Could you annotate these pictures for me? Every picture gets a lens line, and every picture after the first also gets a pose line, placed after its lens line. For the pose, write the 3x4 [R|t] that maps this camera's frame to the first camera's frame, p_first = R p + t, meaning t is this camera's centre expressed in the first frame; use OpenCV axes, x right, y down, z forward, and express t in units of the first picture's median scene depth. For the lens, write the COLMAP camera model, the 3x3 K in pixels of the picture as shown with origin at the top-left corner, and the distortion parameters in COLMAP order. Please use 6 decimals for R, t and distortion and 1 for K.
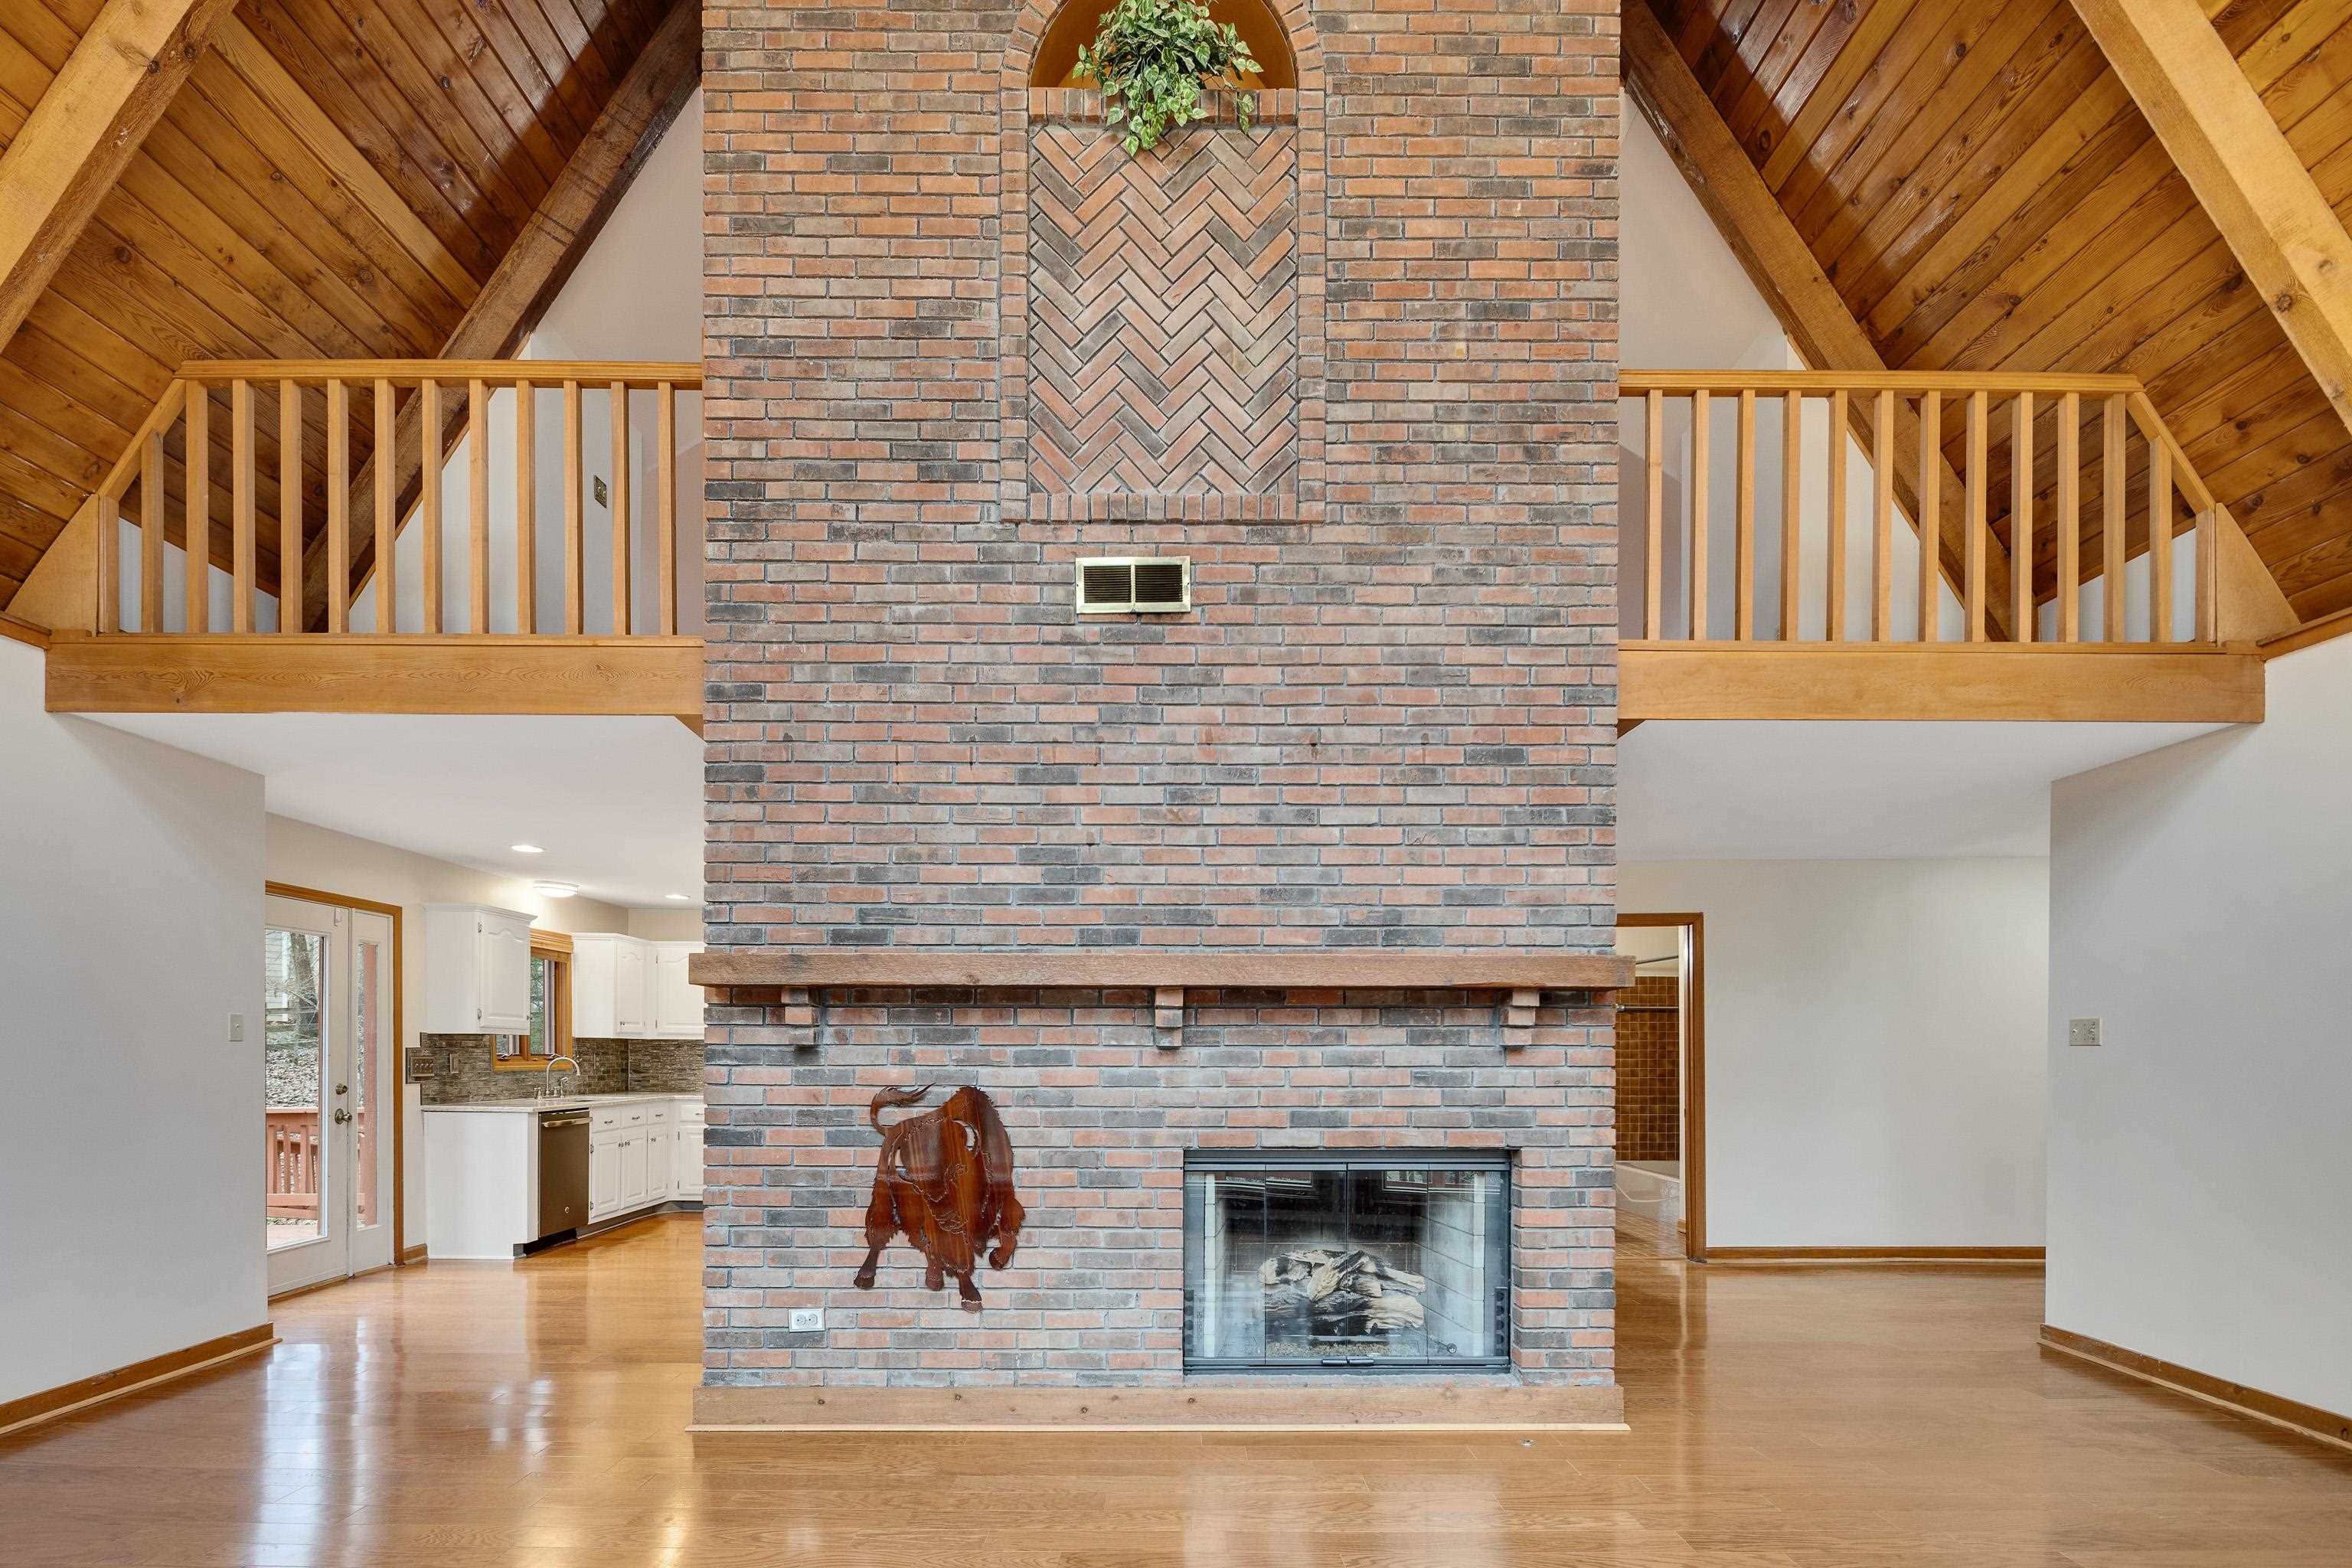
lens RADIAL K [[1159.1, 0, 1166.1], [0, 1159.1, 1055.7], [0, 0, 1]] dist [0.000603, 0.000050]
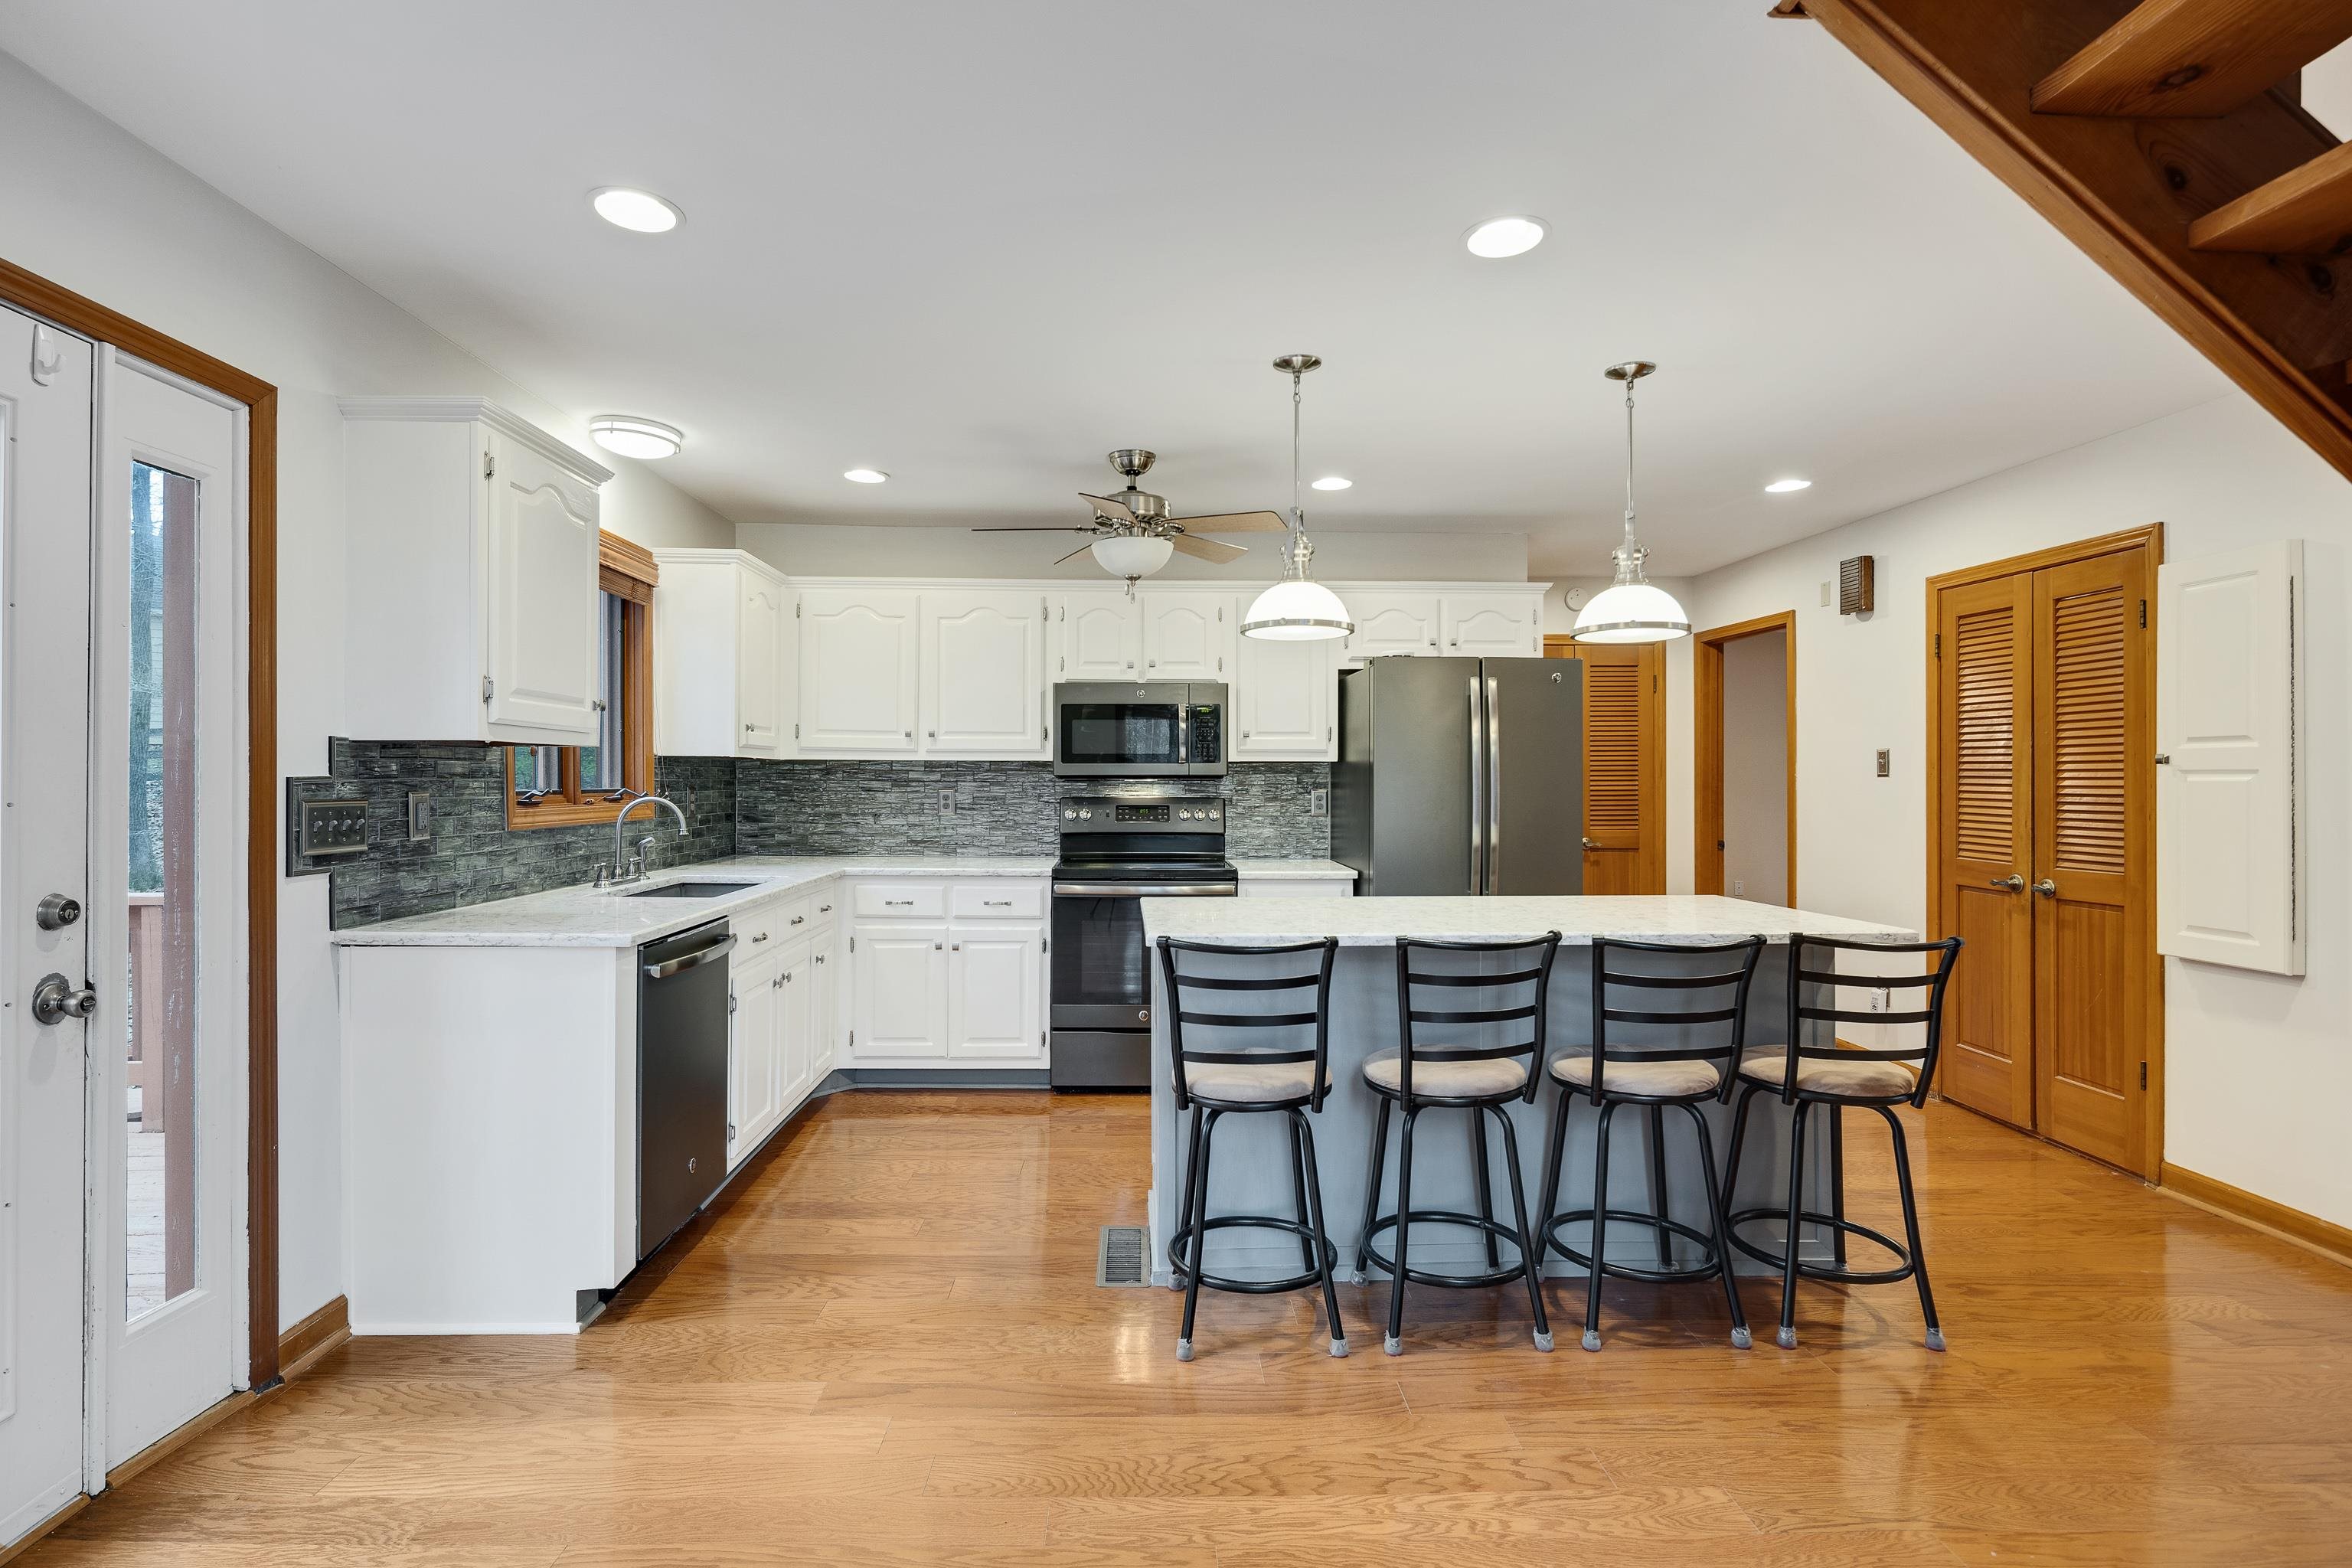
lens RADIAL K [[1151.8, 0, 1172.9], [0, 1151.8, 773.0], [0, 0, 1]] dist [-0.000608, -0.000768]
pose [[0.999158, 0.000045, 0.041037, -0.369173], [0.000251, 0.999974, -0.007201, -0.005397], [-0.041037, 0.007205, 0.999132, 0.590008]]
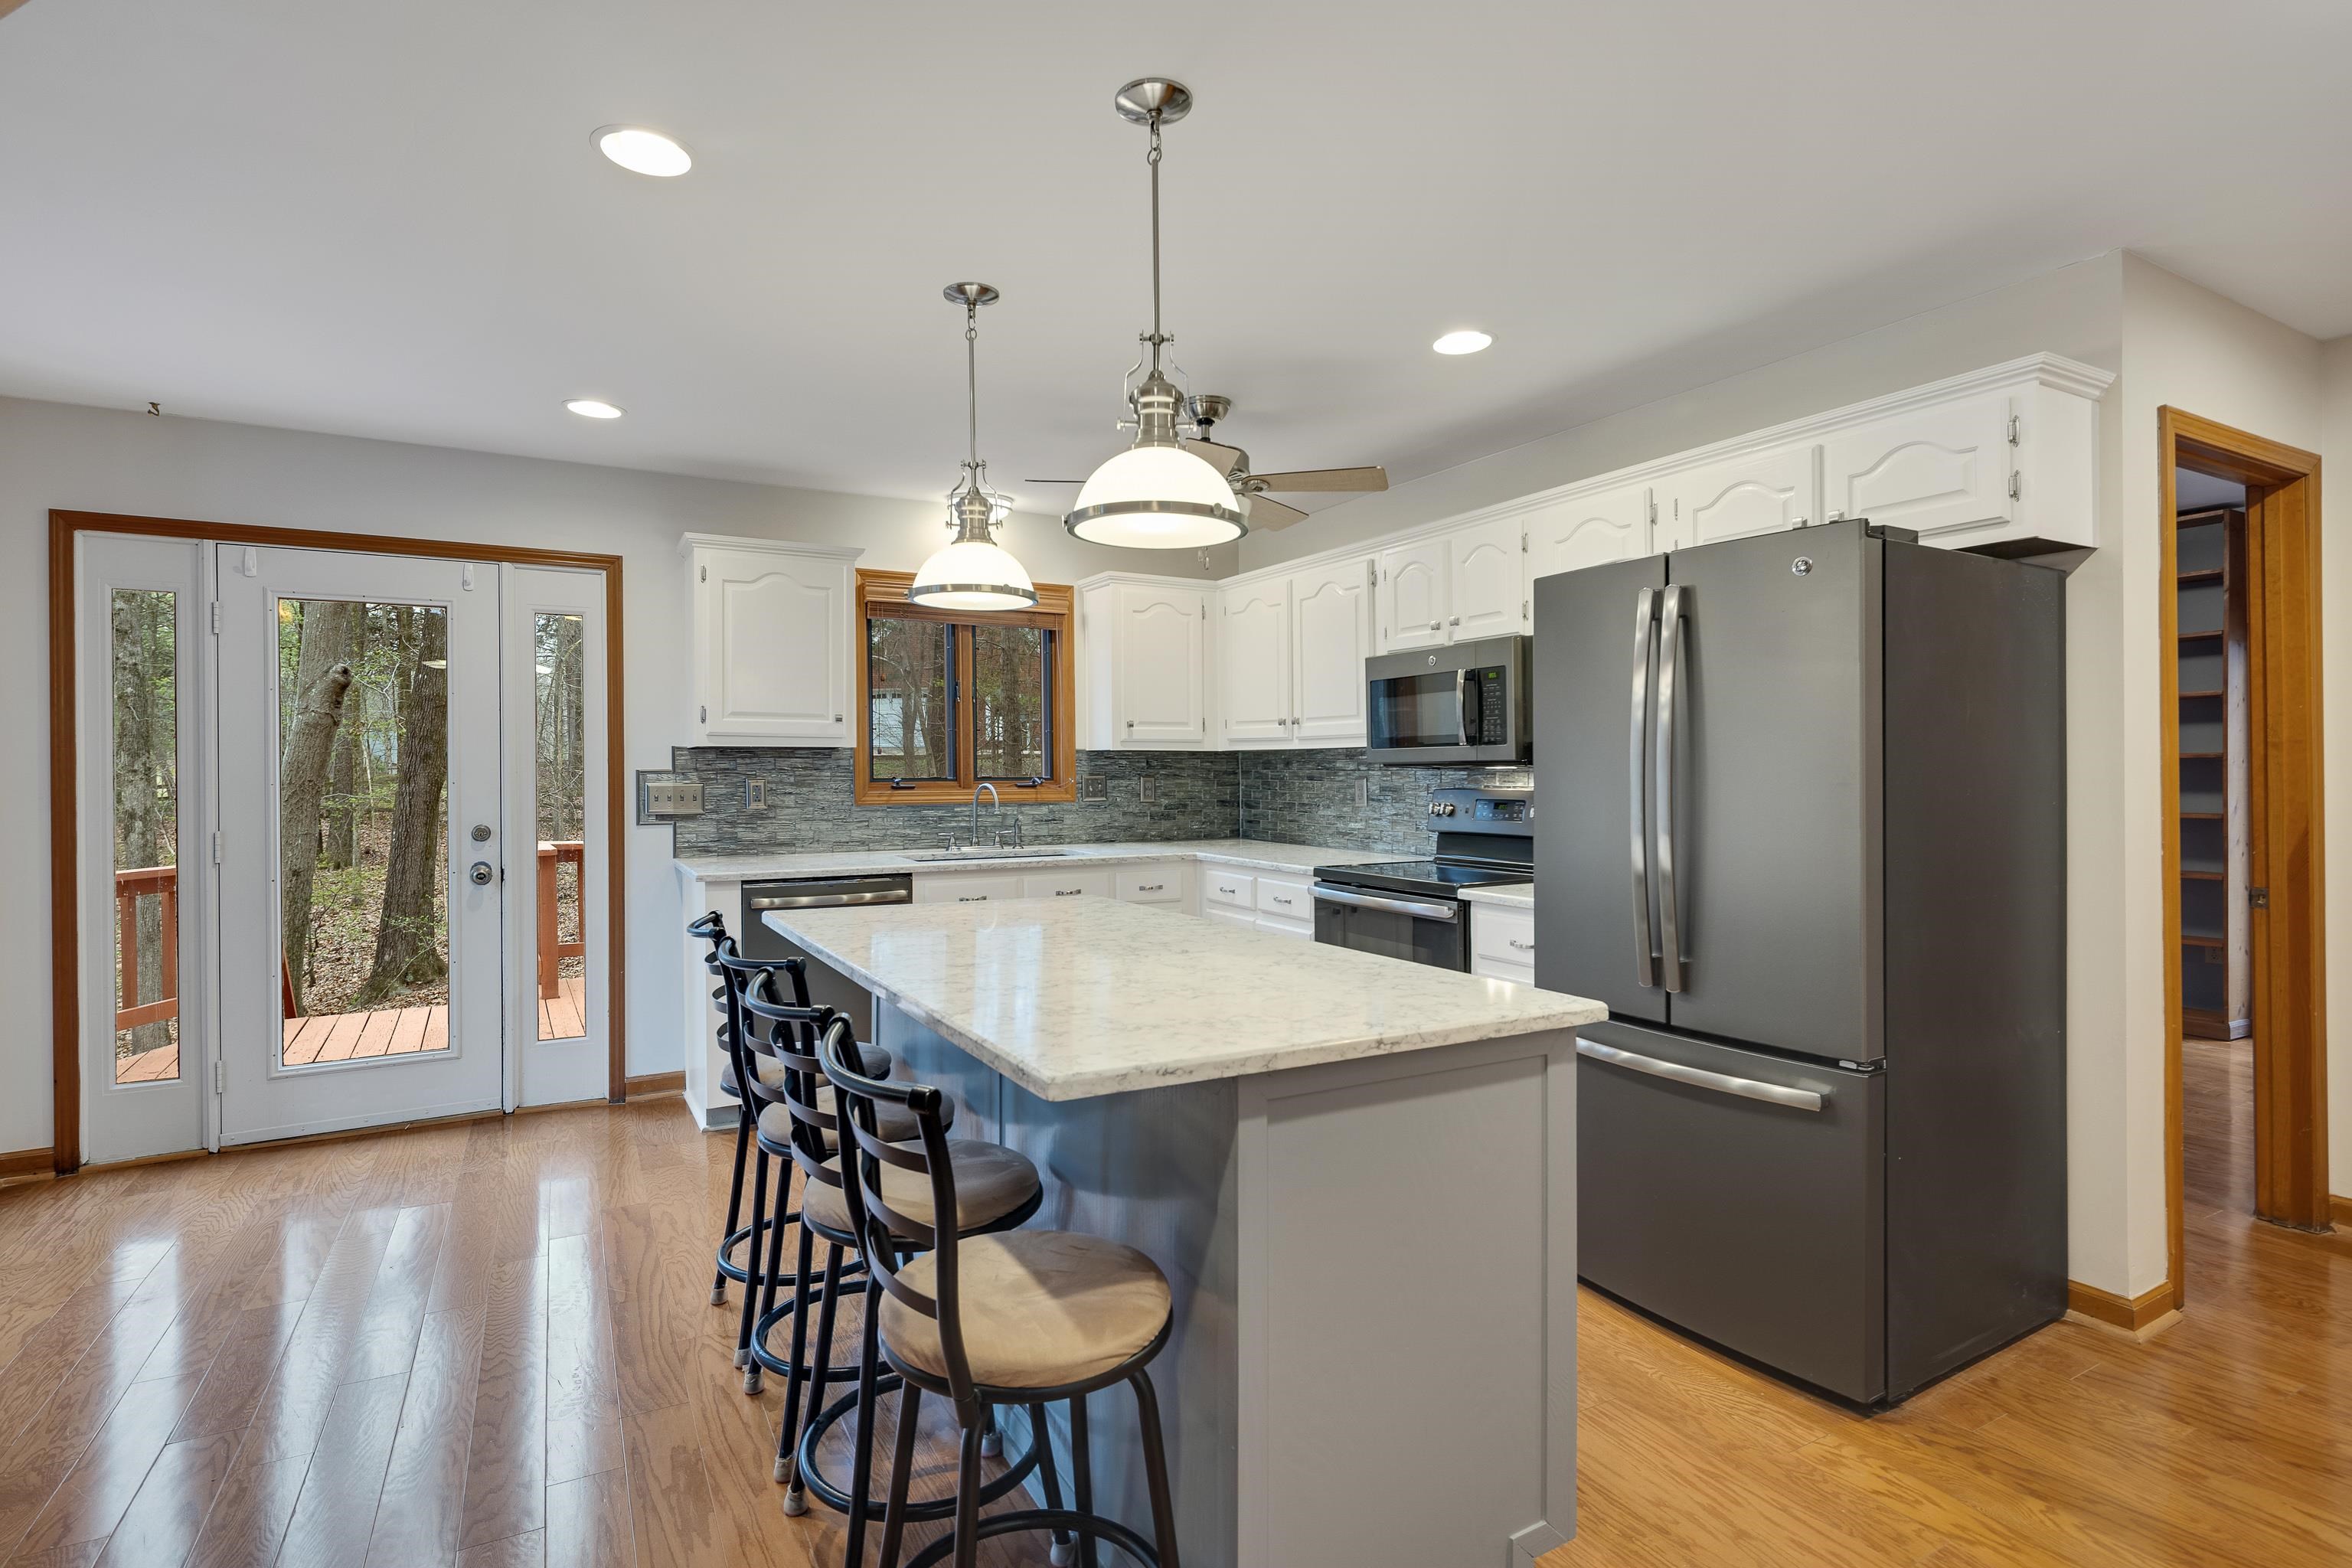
lens RADIAL K [[1167.8, 0, 1174.9], [0, 1167.8, 764.0], [0, 0, 1]] dist [0.000870, -0.000244]
pose [[0.482228, -0.012233, -0.875961, 0.068348], [0.003151, 0.999920, -0.012229, -0.000989], [0.876040, 0.003137, 0.482228, 0.892763]]
